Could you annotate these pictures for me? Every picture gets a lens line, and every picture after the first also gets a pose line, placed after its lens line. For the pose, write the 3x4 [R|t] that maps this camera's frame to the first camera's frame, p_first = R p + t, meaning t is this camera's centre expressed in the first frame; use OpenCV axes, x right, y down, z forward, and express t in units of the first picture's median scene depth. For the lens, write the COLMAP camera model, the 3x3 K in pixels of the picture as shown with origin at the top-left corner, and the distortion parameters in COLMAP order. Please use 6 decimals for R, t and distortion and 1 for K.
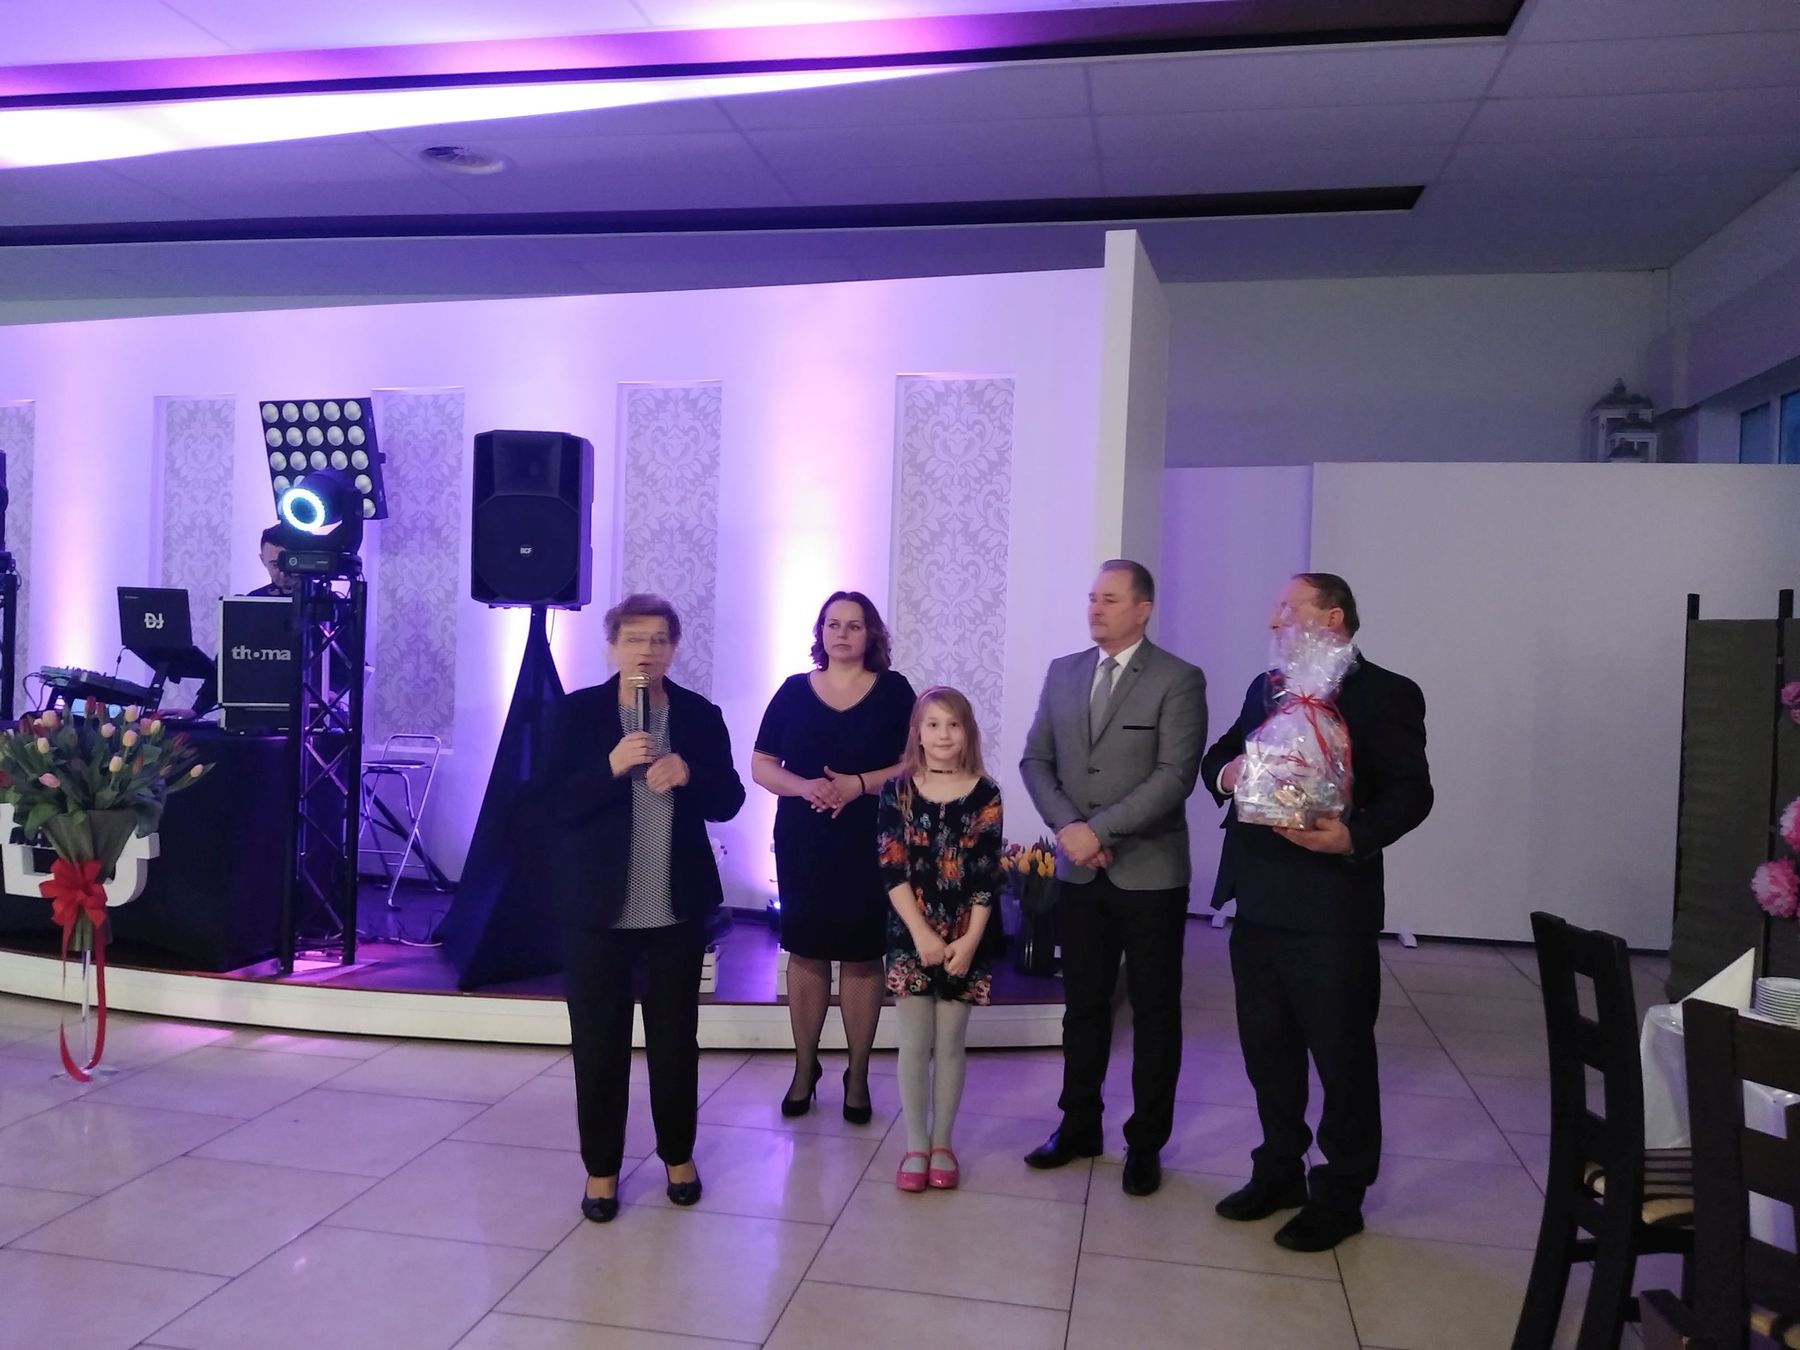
lens RADIAL K [[1414.1, 0, 920.9], [0, 1414.1, 663.0], [0, 0, 1]] dist [0.086412, -0.144784]
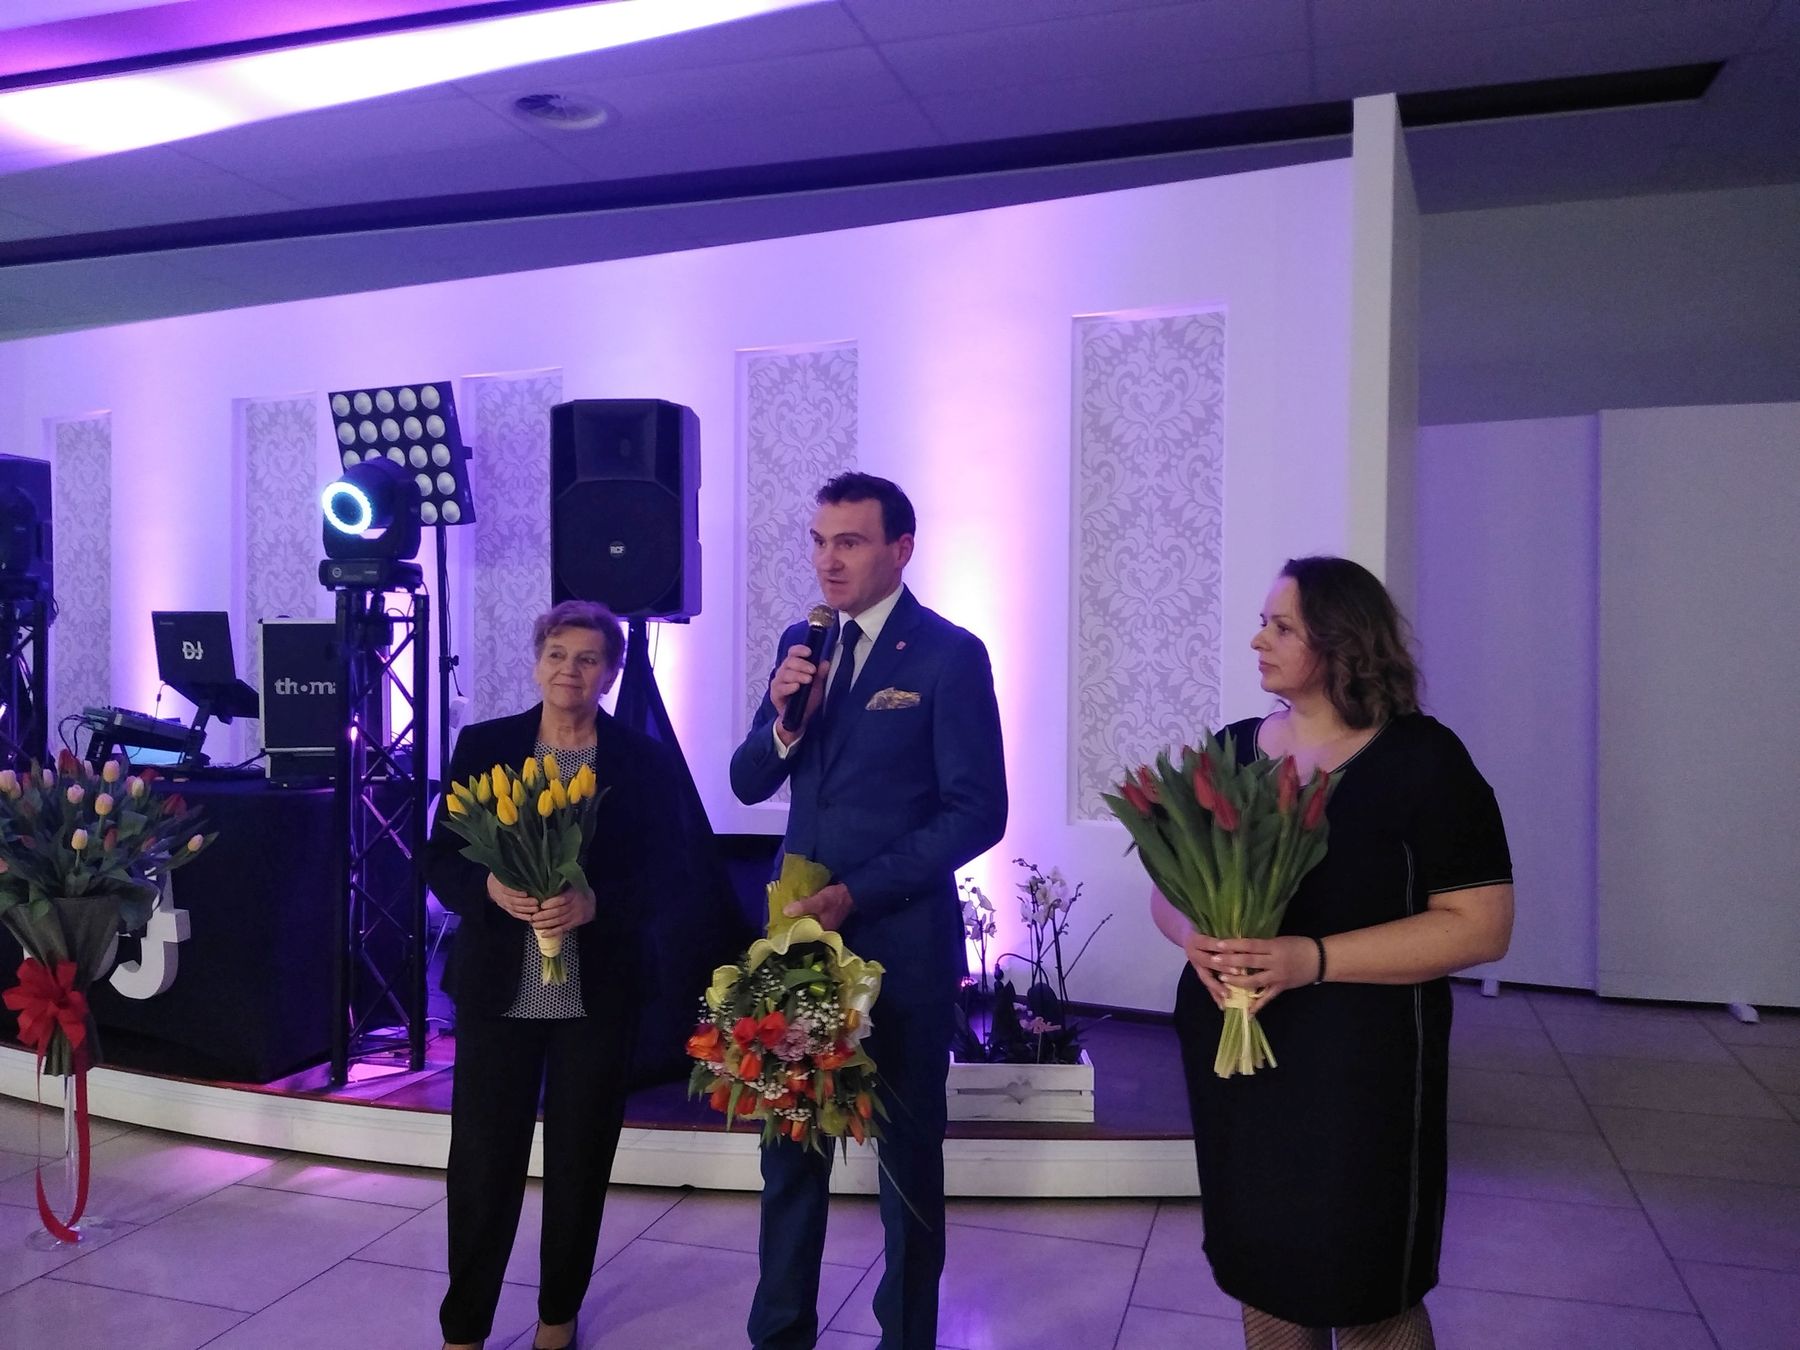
lens RADIAL K [[1405.1, 0, 915.5], [0, 1405.1, 660.5], [0, 0, 1]] dist [0.079979, -0.104509]
pose [[0.993586, -0.027114, -0.109779, -0.022783], [0.026158, 0.999606, -0.010136, -0.003747], [0.110010, 0.007200, 0.993904, 0.199129]]
